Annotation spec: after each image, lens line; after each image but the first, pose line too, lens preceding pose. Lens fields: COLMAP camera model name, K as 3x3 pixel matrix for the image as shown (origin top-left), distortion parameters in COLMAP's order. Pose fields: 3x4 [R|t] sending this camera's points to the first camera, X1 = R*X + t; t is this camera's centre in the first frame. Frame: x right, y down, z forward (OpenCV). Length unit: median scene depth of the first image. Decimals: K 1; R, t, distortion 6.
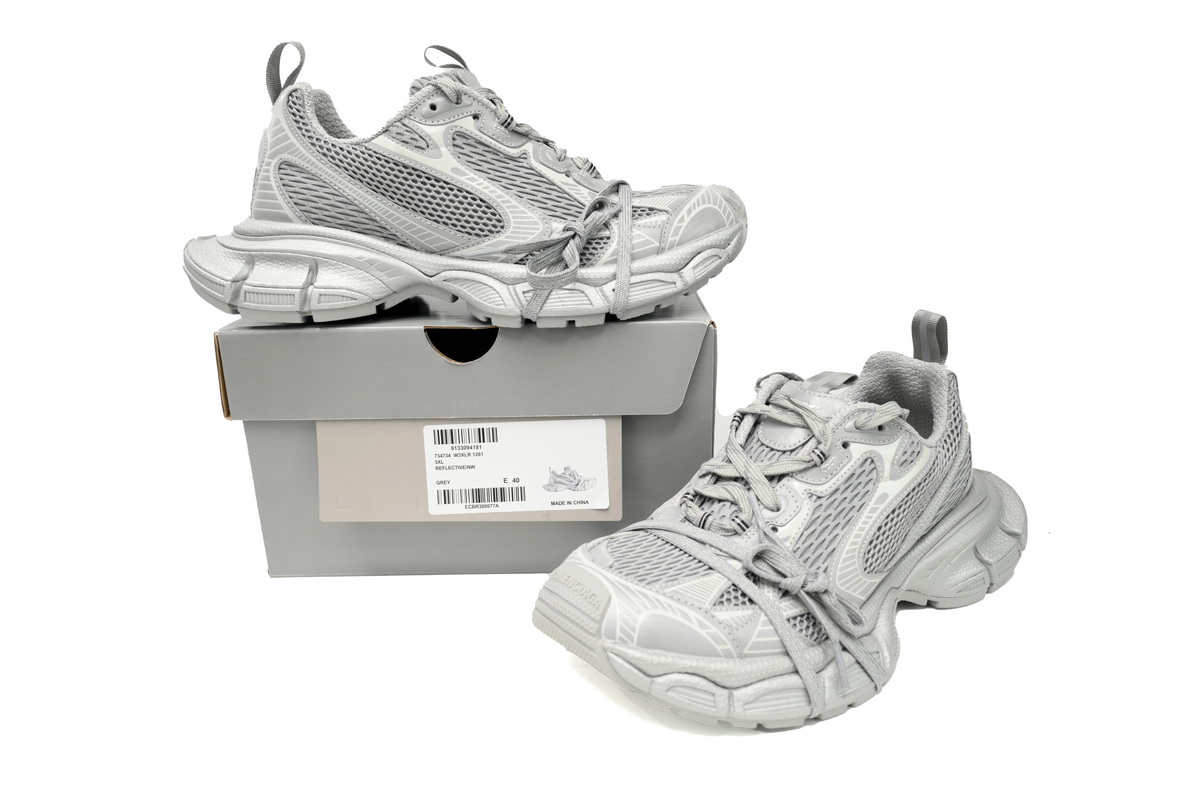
lens RADIAL K [[850.5, 0, 600.1], [0, 850.5, 363.7], [0, 0, 1]] dist [0.050352, -0.000329]
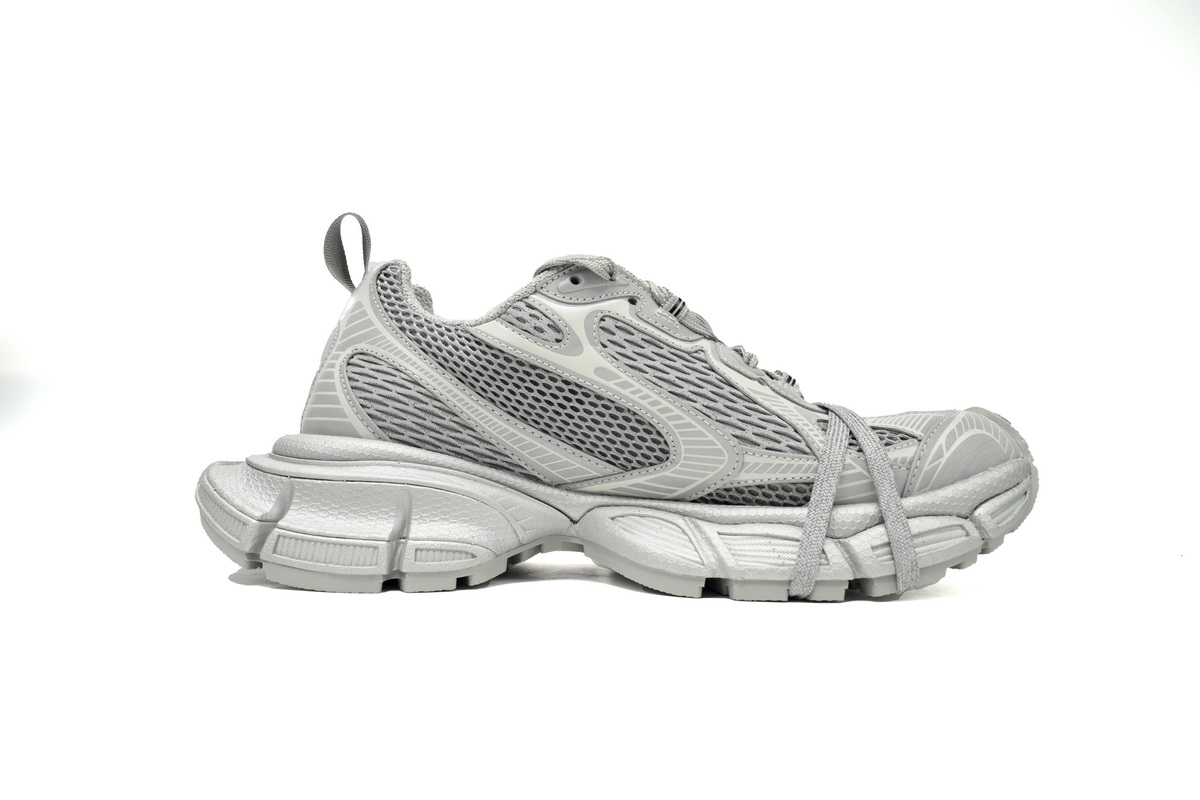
lens RADIAL K [[850.5, 0, 600.1], [0, 850.5, 363.7], [0, 0, 1]] dist [0.050352, -0.000329]
pose [[0.973830, -0.017673, -0.226592, -0.011471], [-0.051222, 0.954258, -0.294565, -0.026975], [0.221433, 0.298463, 0.928379, 0.355986]]
